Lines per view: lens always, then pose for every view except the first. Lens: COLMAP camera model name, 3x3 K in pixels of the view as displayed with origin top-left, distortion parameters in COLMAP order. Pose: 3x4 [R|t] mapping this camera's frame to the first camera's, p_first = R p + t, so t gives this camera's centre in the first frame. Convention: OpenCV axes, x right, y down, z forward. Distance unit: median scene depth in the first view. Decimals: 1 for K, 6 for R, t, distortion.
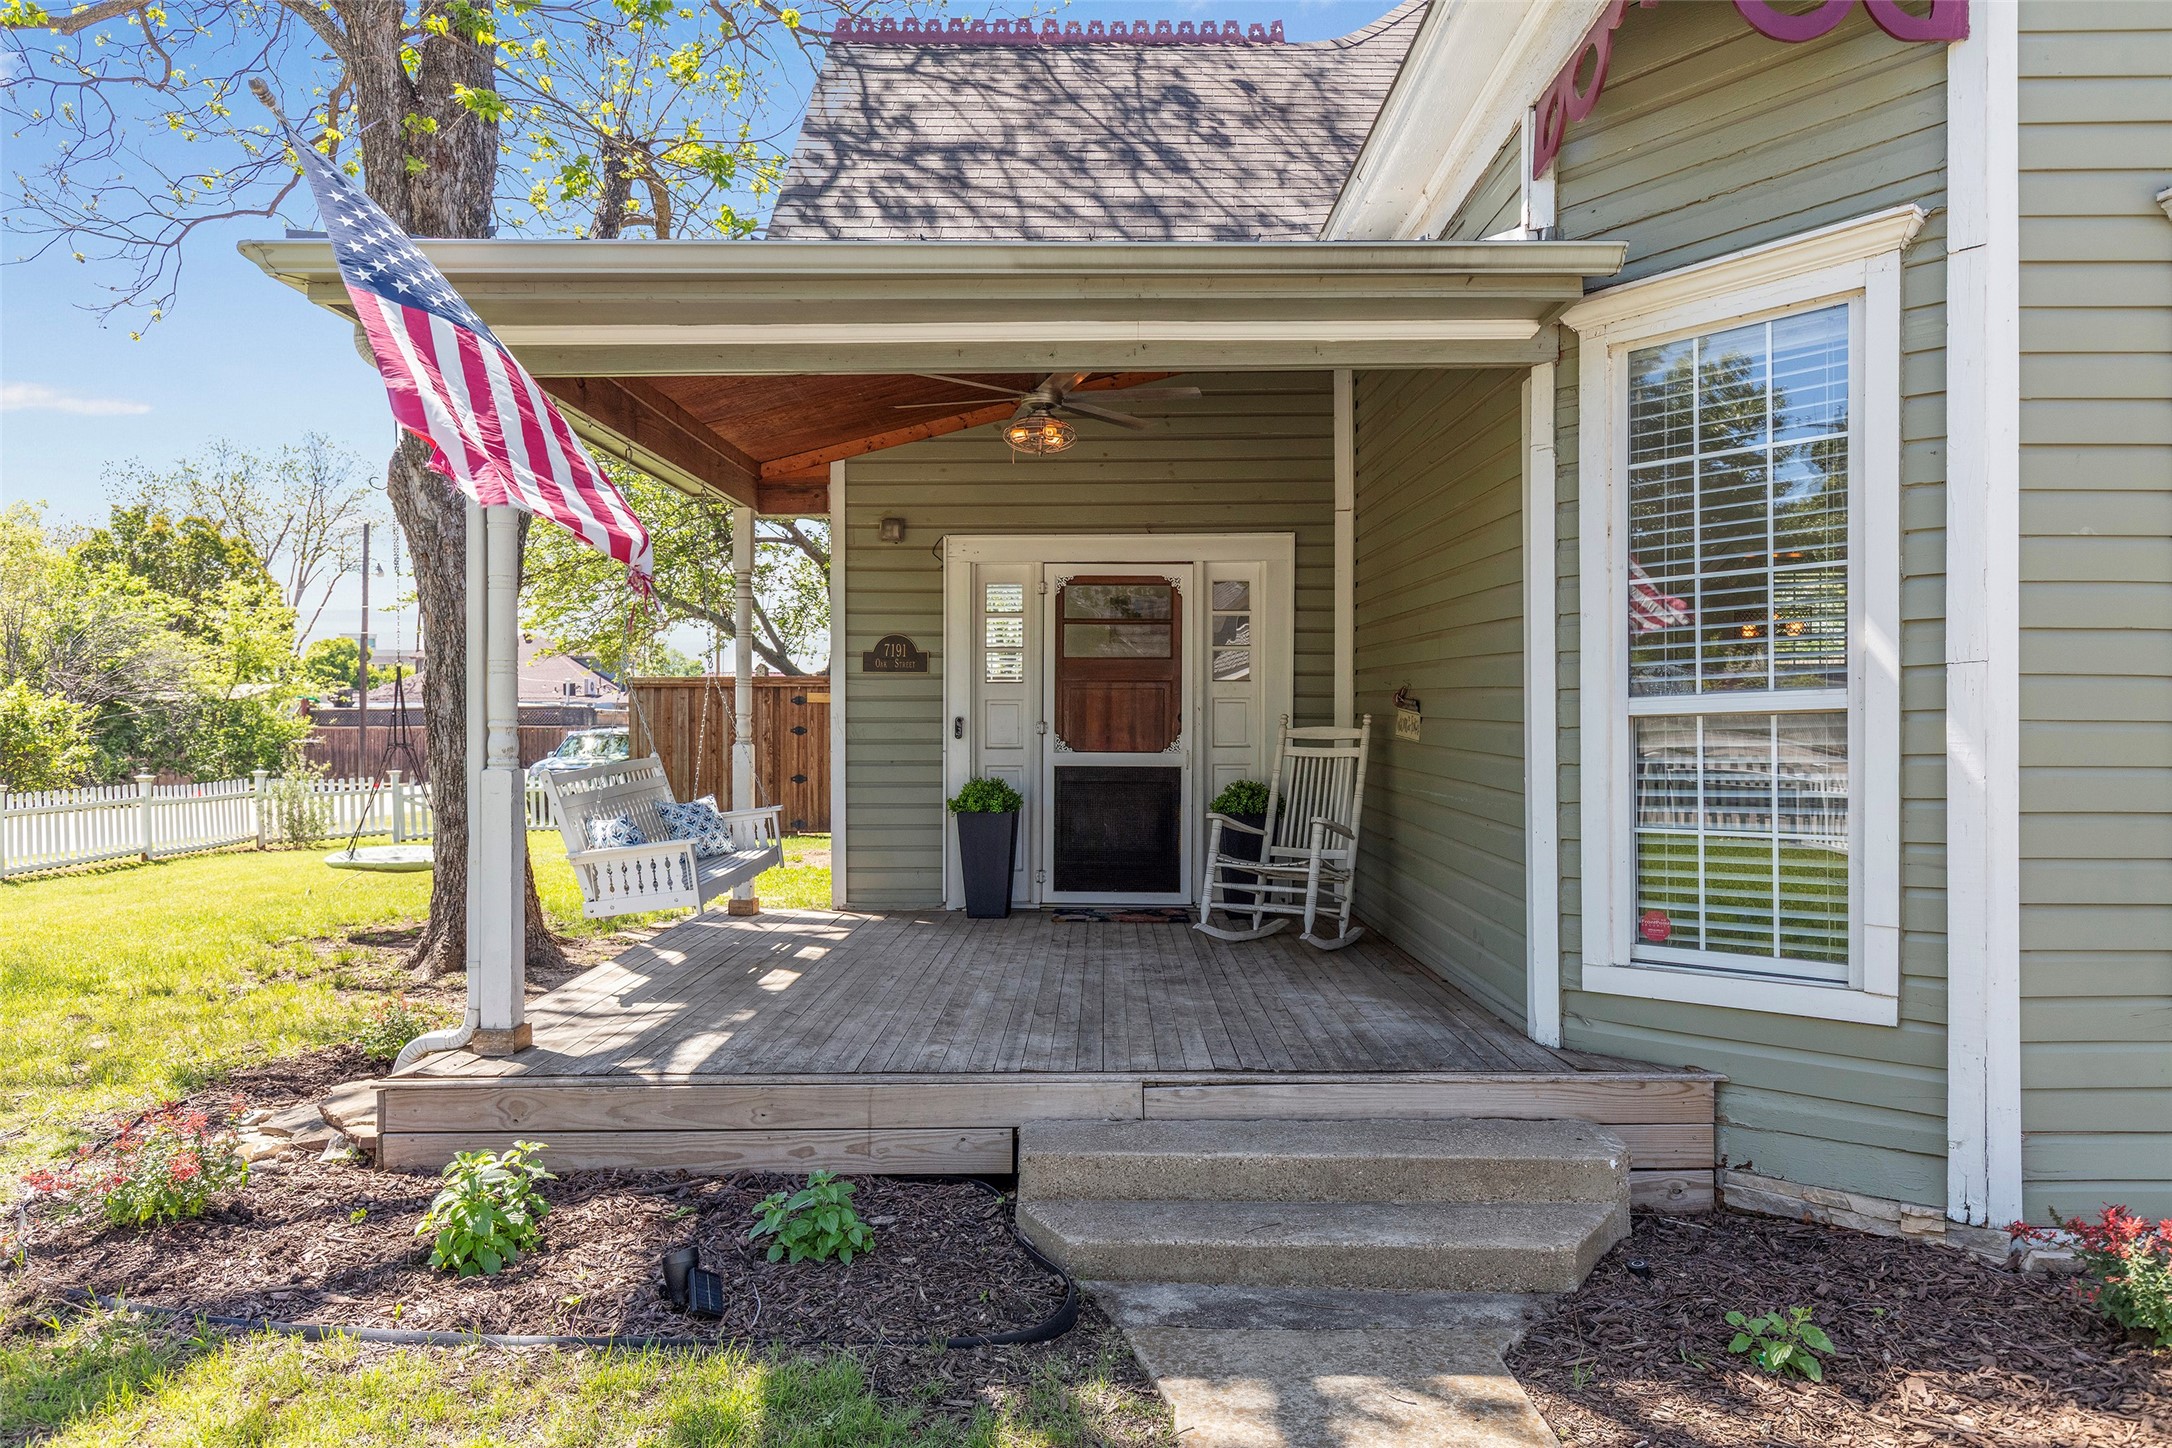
lens RADIAL K [[1426.6, 0, 1111.3], [0, 1426.6, 752.1], [0, 0, 1]] dist [-0.002774, -0.001448]
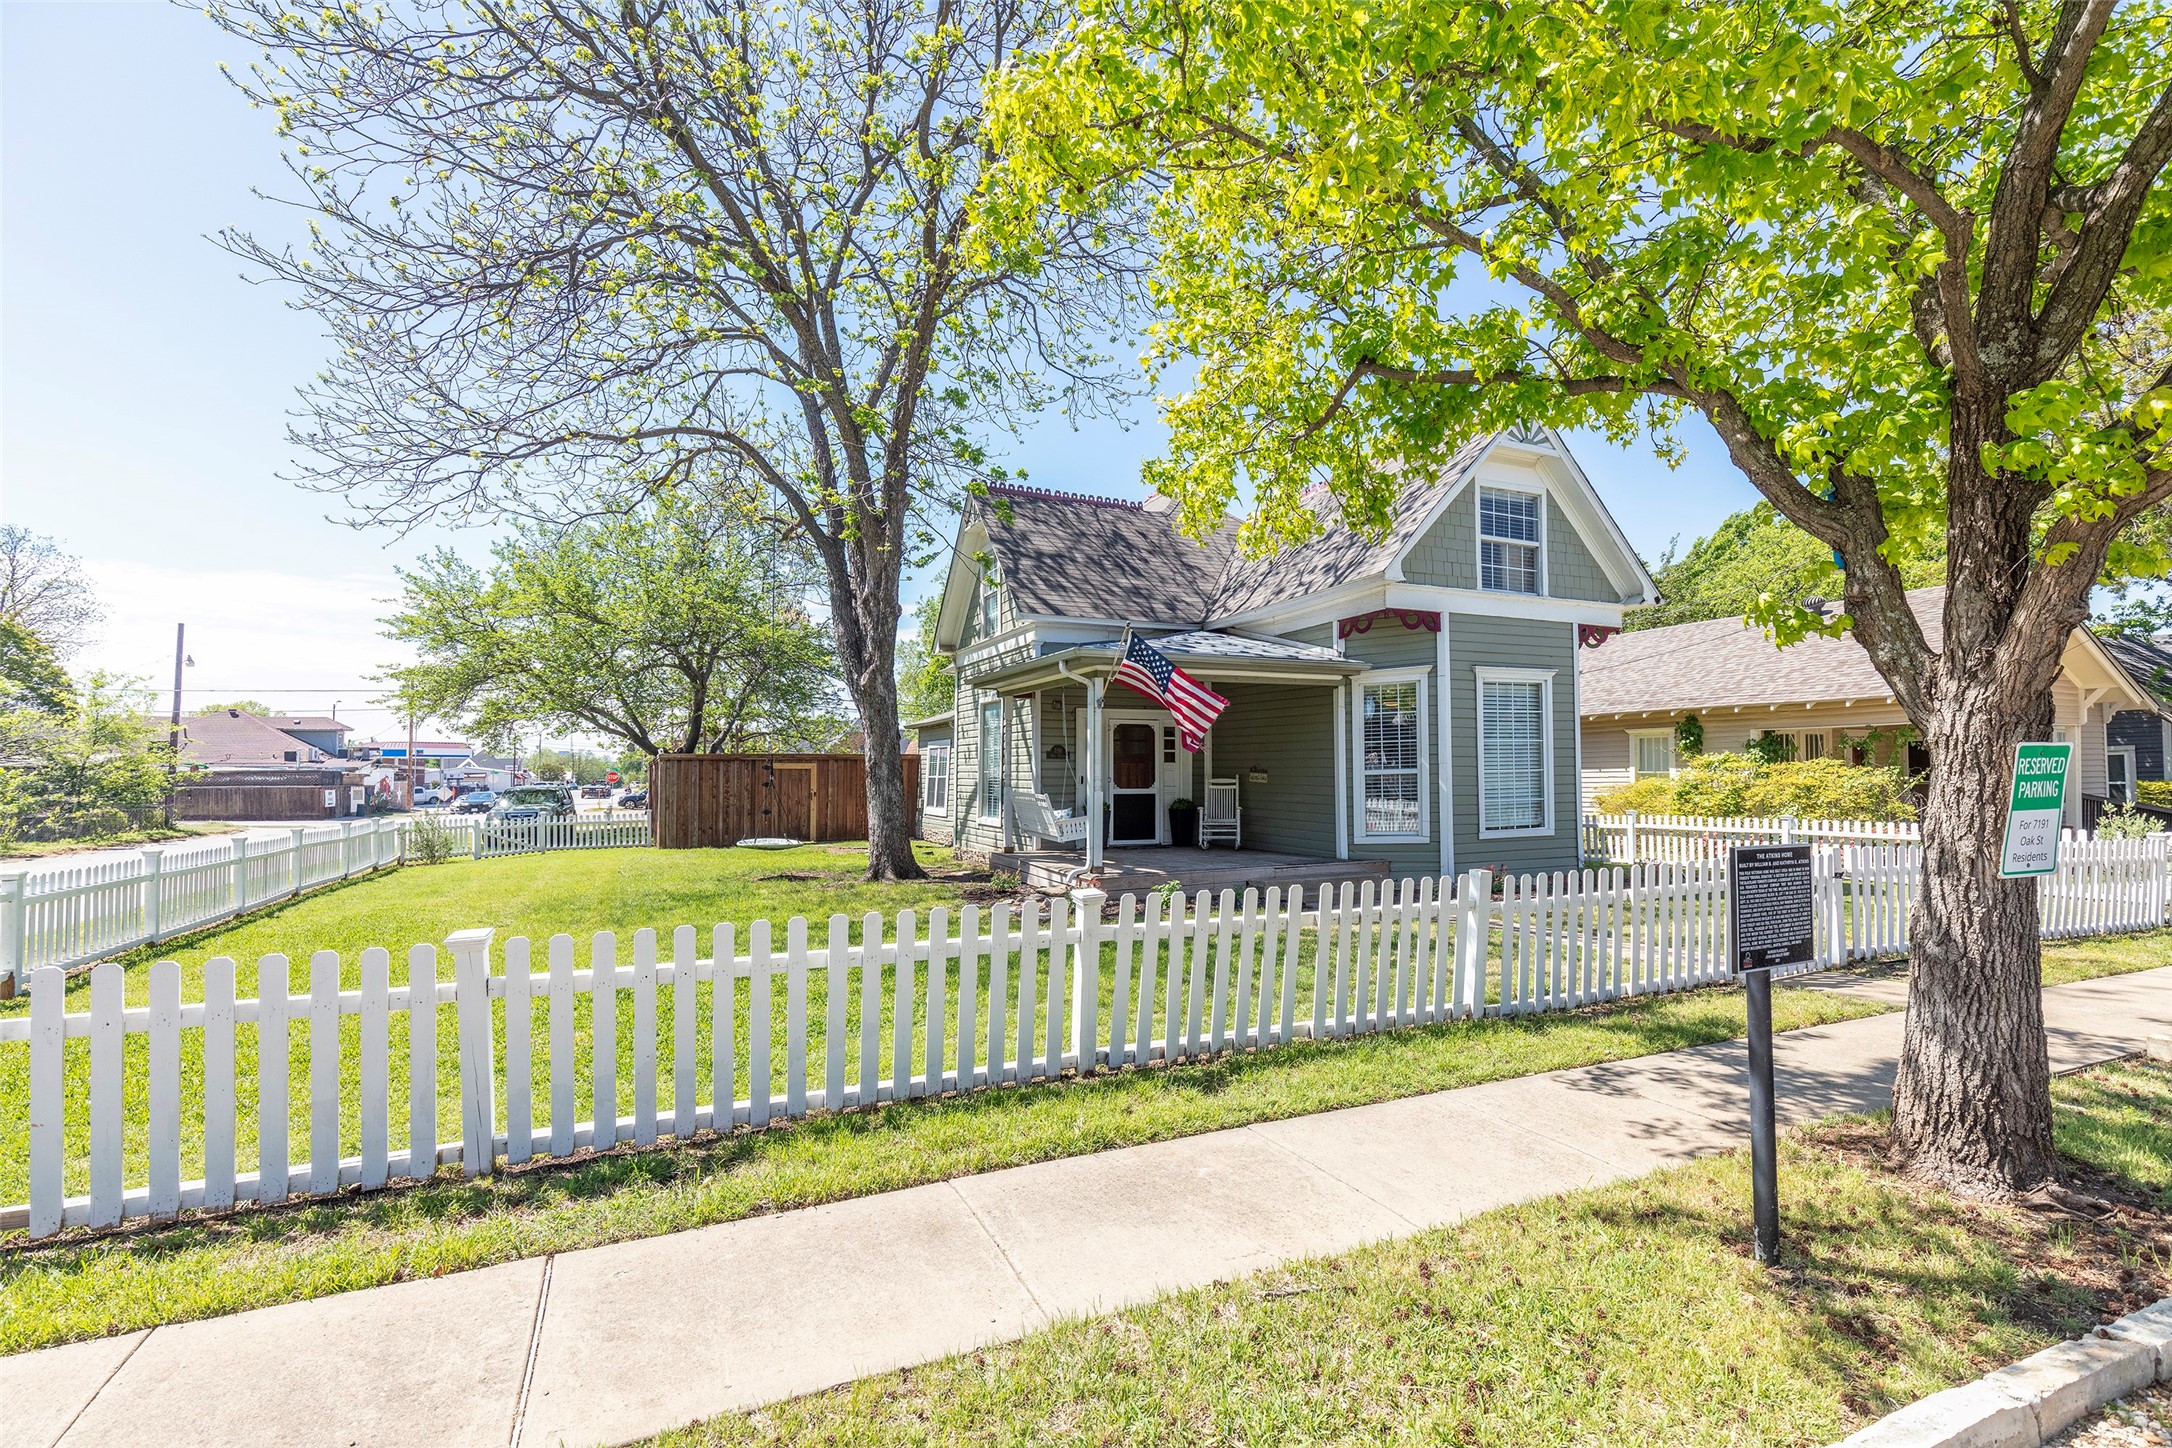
lens RADIAL K [[978.8, 0, 1141.0], [0, 978.8, 777.5], [0, 0, 1]] dist [0.028852, -0.000212]
pose [[0.892793, -0.005397, 0.450435, -0.823697], [0.015477, 0.999705, -0.018699, 0.014357], [-0.450201, 0.023665, 0.892614, -0.679516]]
